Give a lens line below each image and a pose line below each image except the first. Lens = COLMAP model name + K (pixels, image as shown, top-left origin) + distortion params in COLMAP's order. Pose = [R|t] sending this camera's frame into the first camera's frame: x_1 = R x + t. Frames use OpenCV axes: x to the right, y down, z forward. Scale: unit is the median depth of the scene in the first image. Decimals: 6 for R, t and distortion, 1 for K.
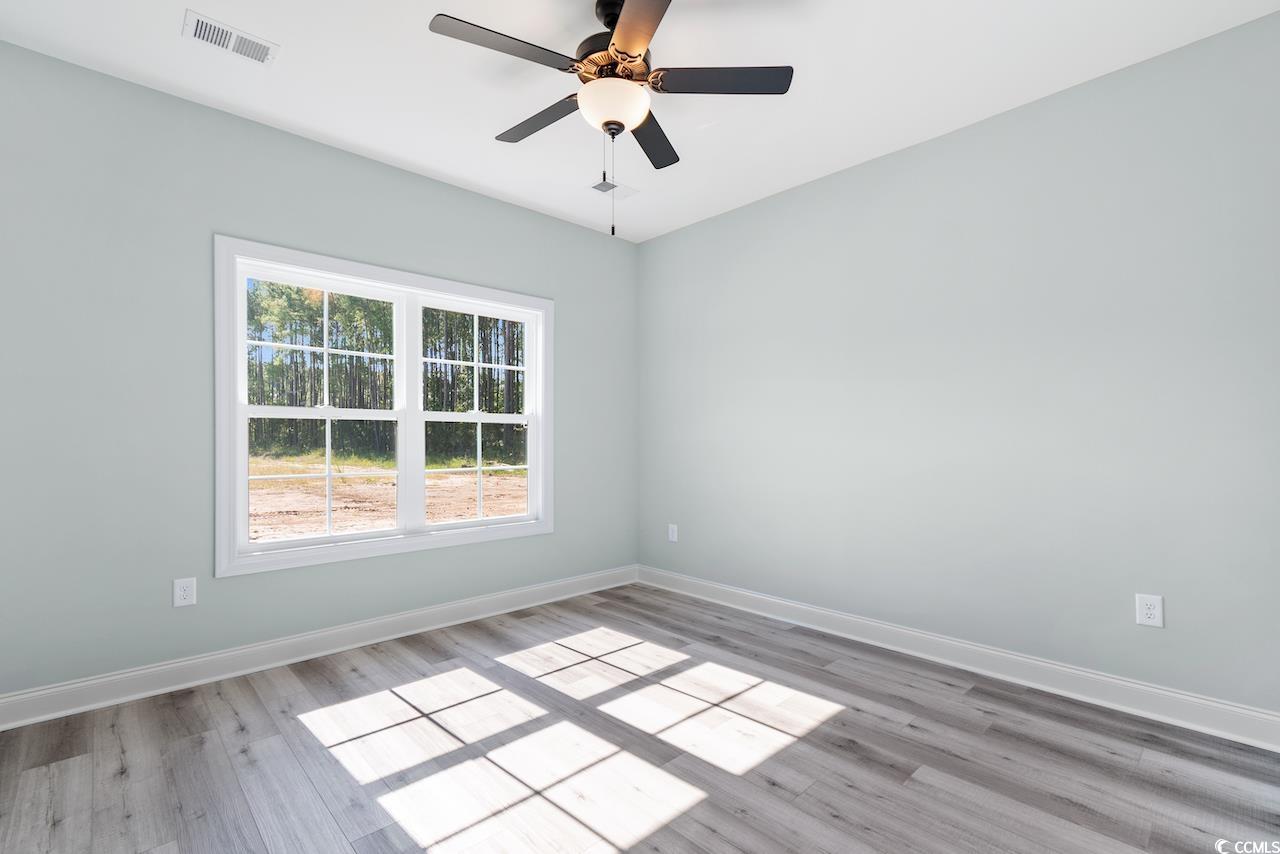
lens RADIAL K [[582.0, 0, 639.4], [0, 582.0, 435.5], [0, 0, 1]] dist [0.003318, -0.000244]
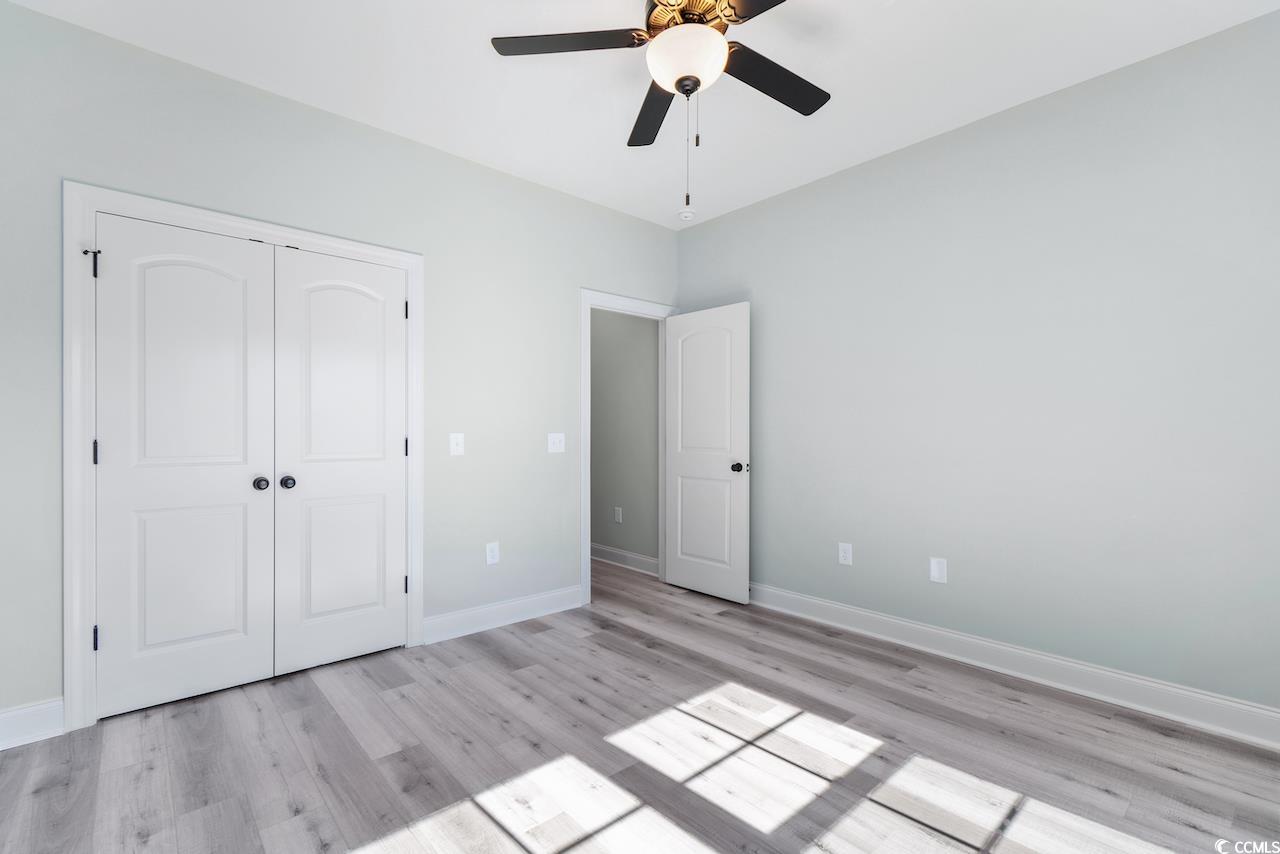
lens RADIAL K [[582.0, 0, 639.4], [0, 582.0, 435.5], [0, 0, 1]] dist [0.003318, -0.000244]
pose [[-0.999780, -0.009837, 0.018538, 0.022255], [-0.009853, 0.999951, -0.000814, 0.009733], [-0.018529, -0.000996, -0.999828, 1.960687]]
